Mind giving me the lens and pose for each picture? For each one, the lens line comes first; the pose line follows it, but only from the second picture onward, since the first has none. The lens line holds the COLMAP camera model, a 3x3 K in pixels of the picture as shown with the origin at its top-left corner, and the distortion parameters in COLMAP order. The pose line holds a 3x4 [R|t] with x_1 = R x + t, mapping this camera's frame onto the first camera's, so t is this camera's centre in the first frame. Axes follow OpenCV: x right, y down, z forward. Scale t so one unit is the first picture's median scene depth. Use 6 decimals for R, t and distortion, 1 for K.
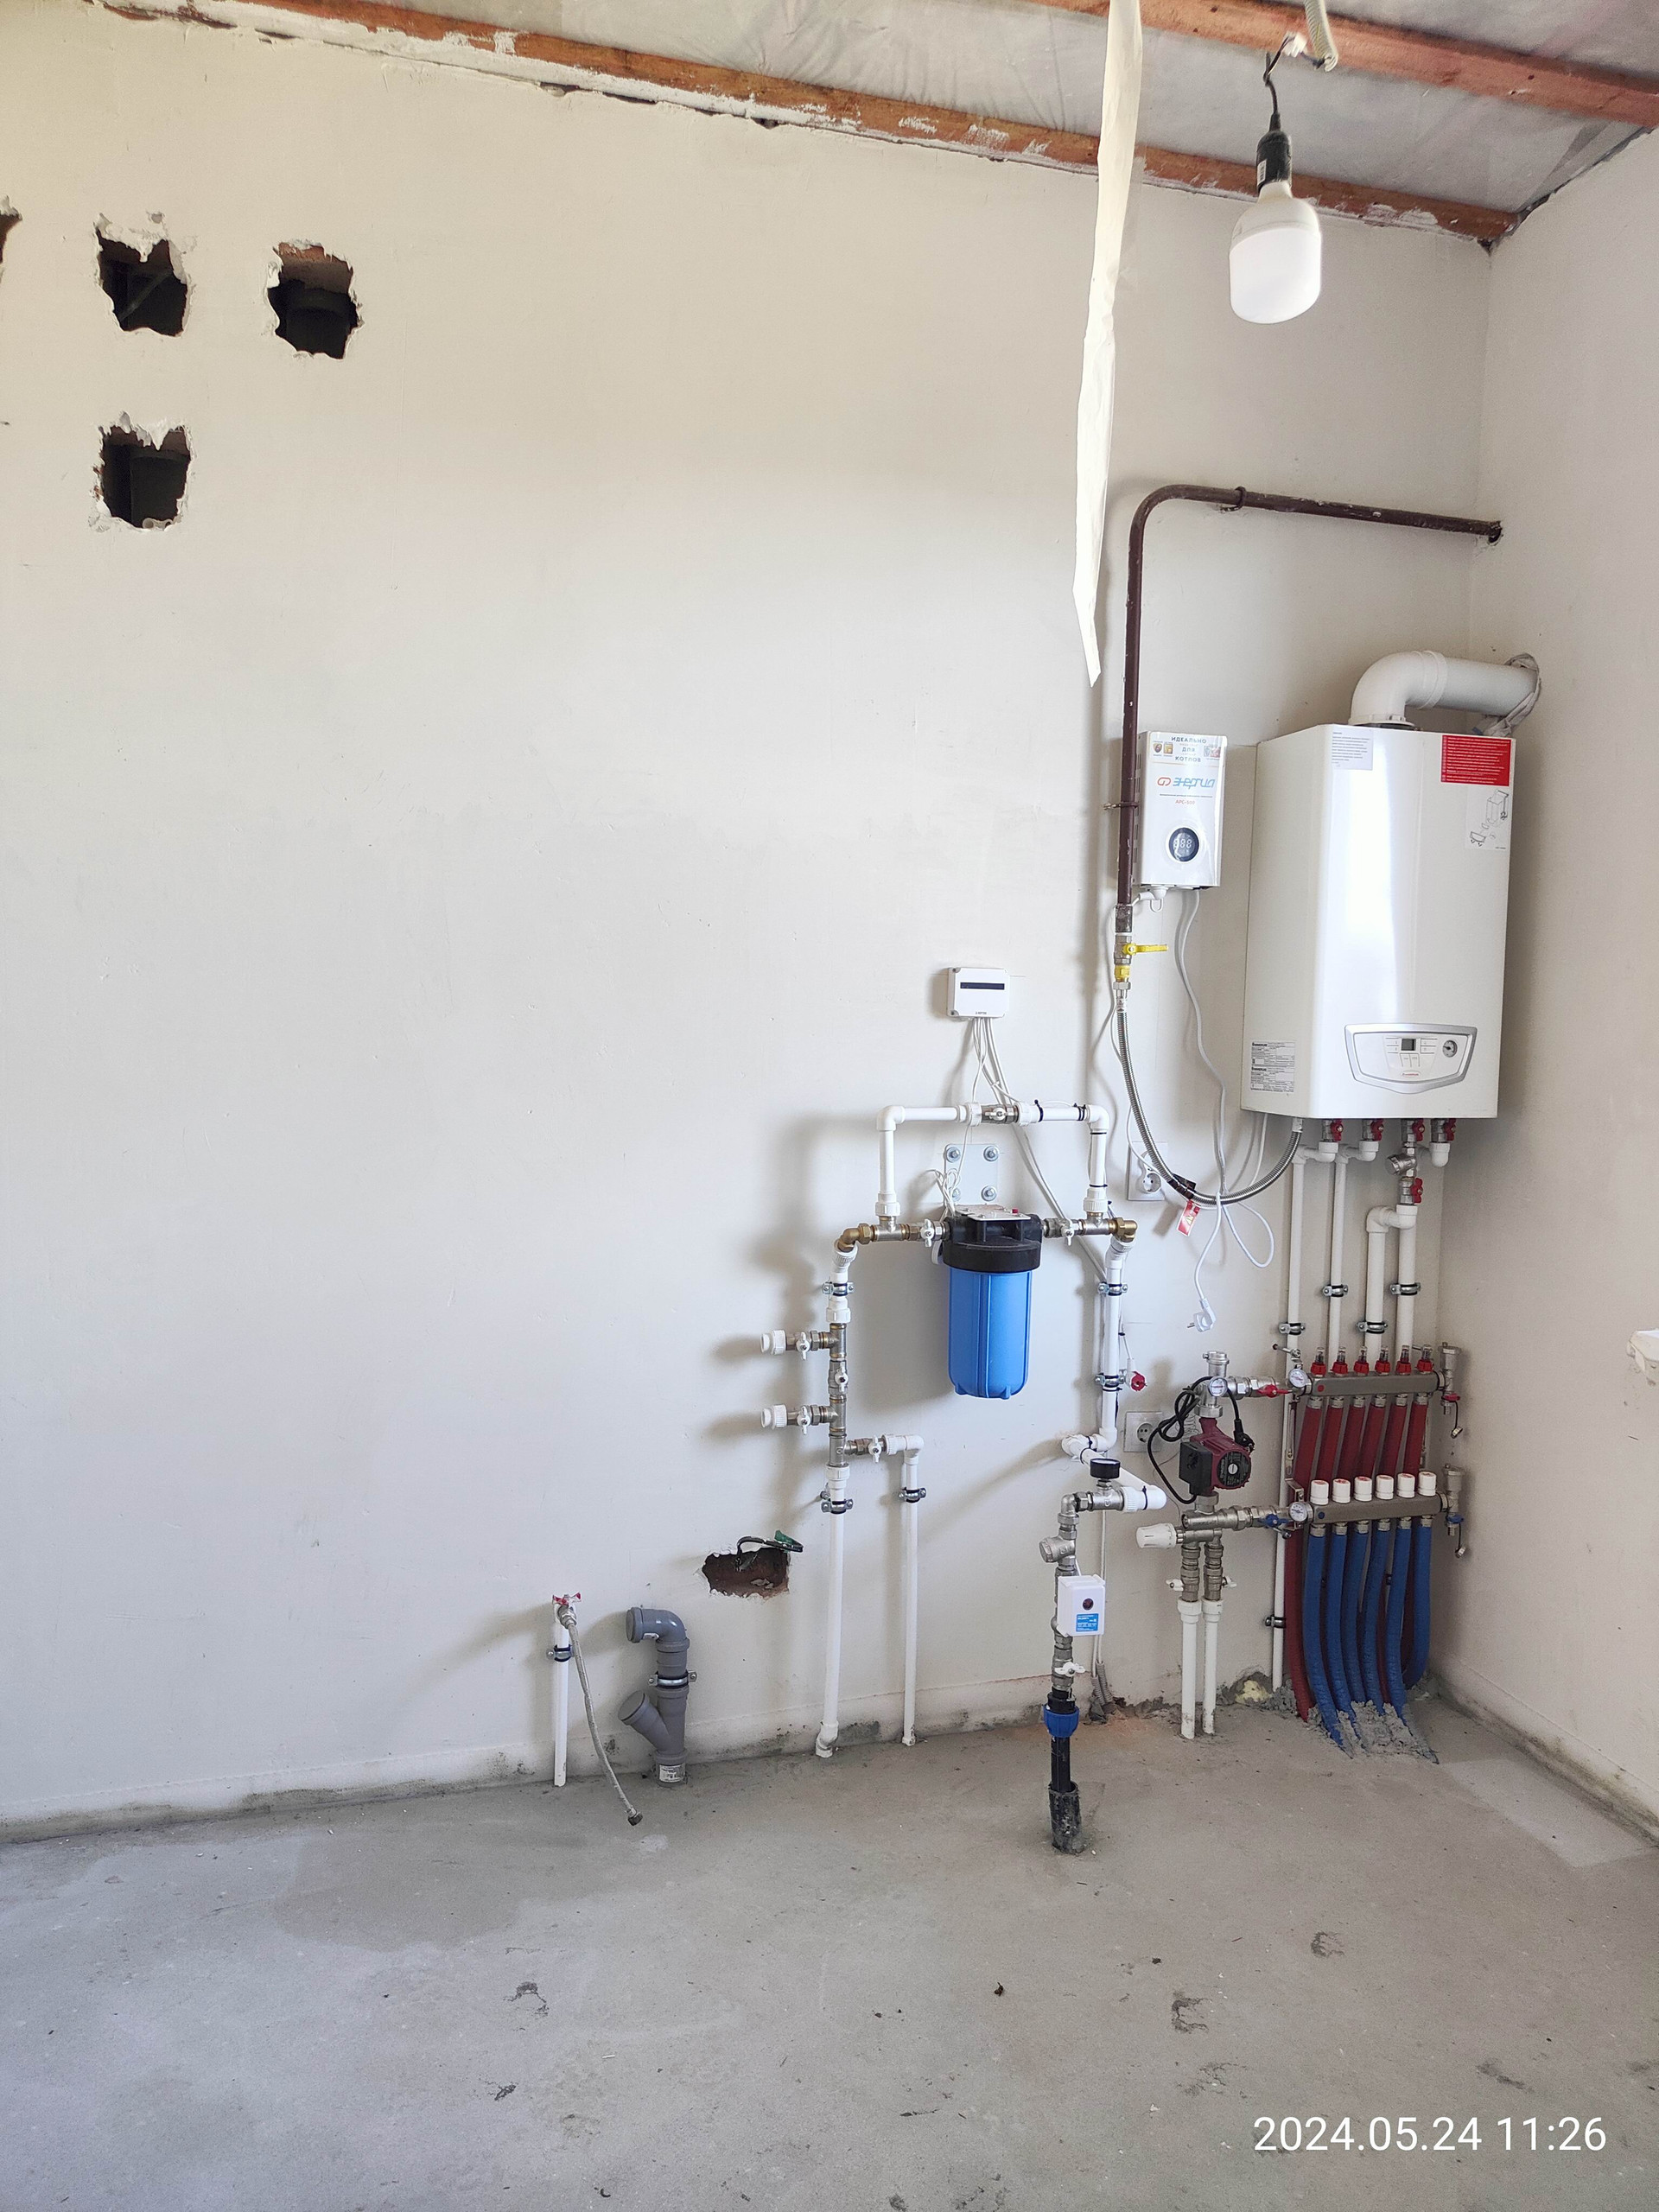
lens RADIAL K [[1532.1, 0, 825.2], [0, 1532.1, 1098.0], [0, 0, 1]] dist [-0.000233, 0.000421]
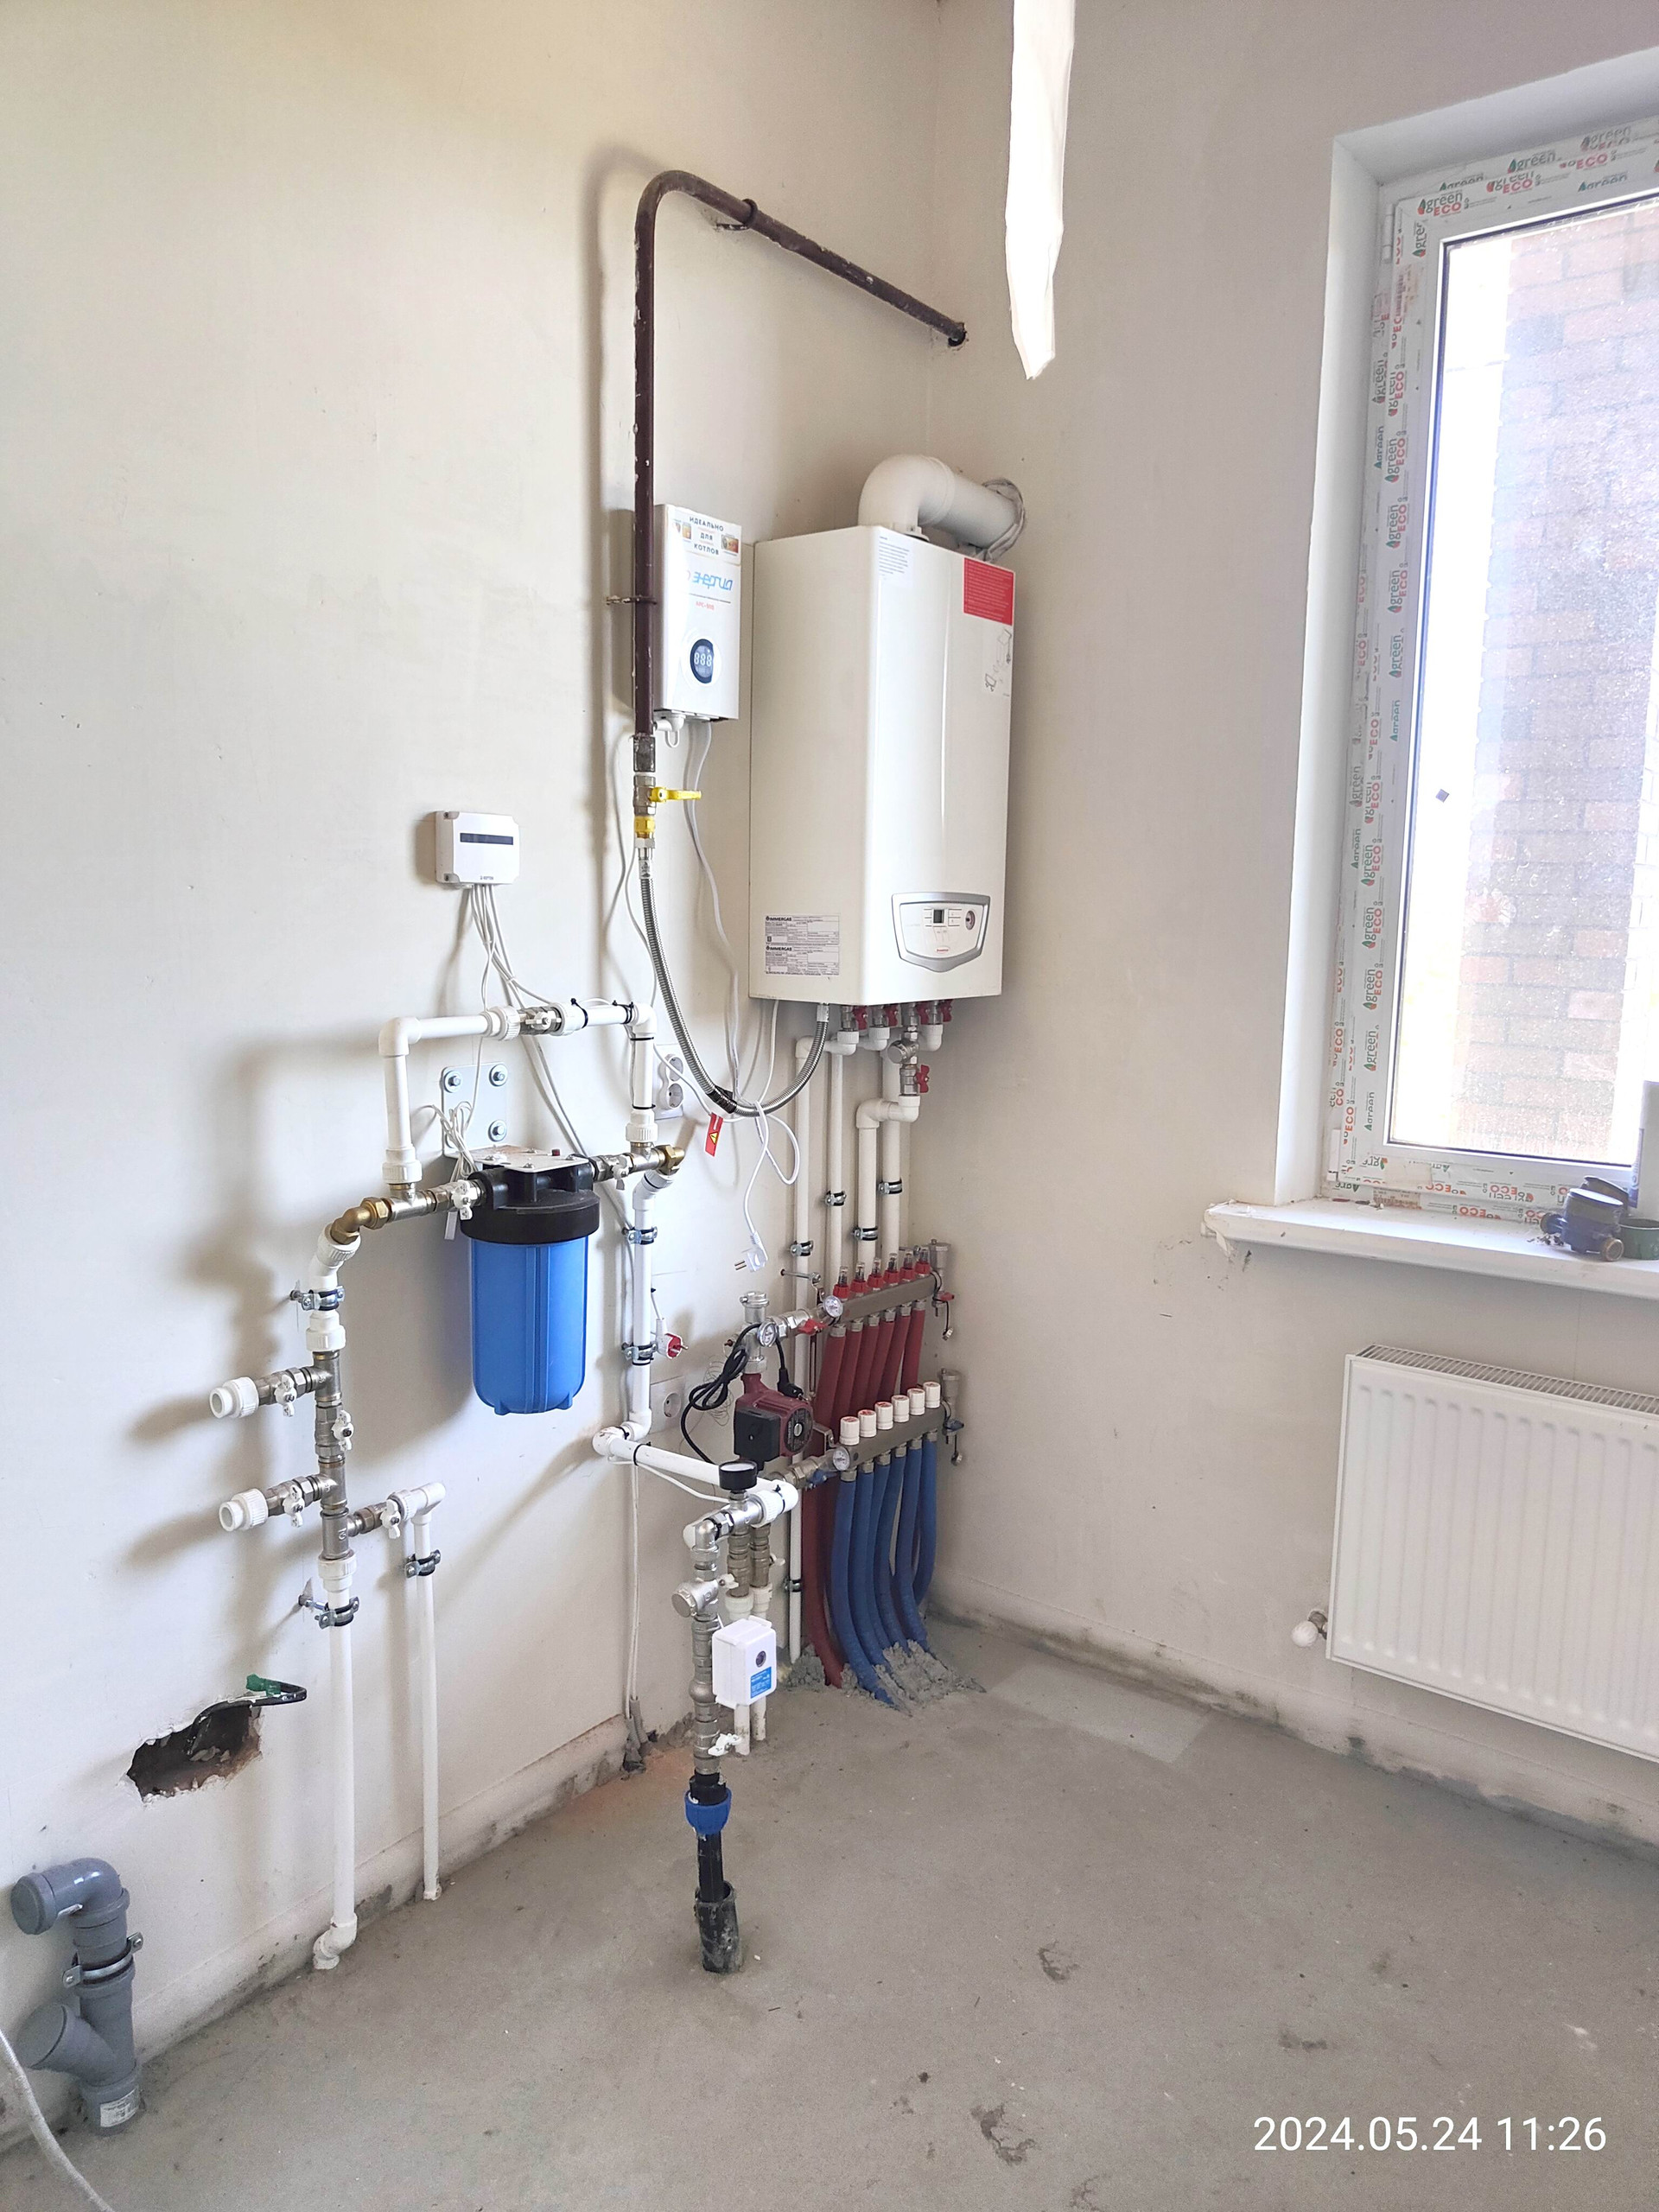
lens RADIAL K [[1532.1, 0, 801.6], [0, 1532.1, 1081.6], [0, 0, 1]] dist [-0.000233, 0.000421]
pose [[0.787170, -0.080671, 0.611437, -0.222794], [0.032577, 0.995463, 0.089398, -0.020876], [-0.615875, -0.050452, 0.786227, 0.349154]]
